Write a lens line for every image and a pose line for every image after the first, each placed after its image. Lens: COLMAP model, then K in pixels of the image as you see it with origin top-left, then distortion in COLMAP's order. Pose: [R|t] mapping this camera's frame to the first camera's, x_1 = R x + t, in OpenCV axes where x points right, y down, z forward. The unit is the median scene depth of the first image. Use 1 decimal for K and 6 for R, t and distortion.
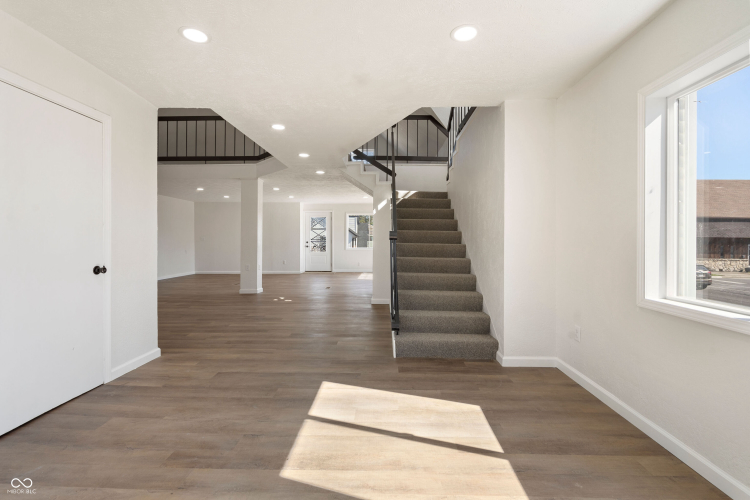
lens RADIAL K [[332.3, 0, 373.9], [0, 332.3, 240.9], [0, 0, 1]] dist [0.000624, -0.000134]
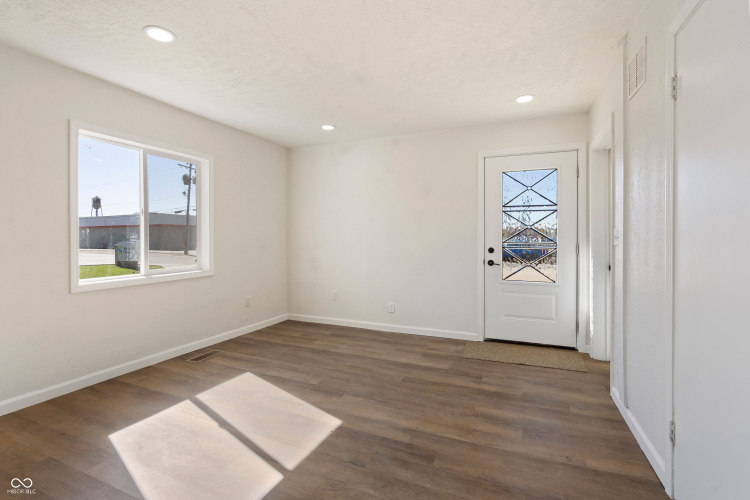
lens RADIAL K [[332.3, 0, 373.9], [0, 332.3, 240.9], [0, 0, 1]] dist [0.000624, -0.000134]
pose [[-0.922737, -0.005865, 0.385386, -0.820371], [-0.002330, 0.999951, 0.009640, -0.013817], [-0.385423, 0.007997, -0.922705, 1.968107]]
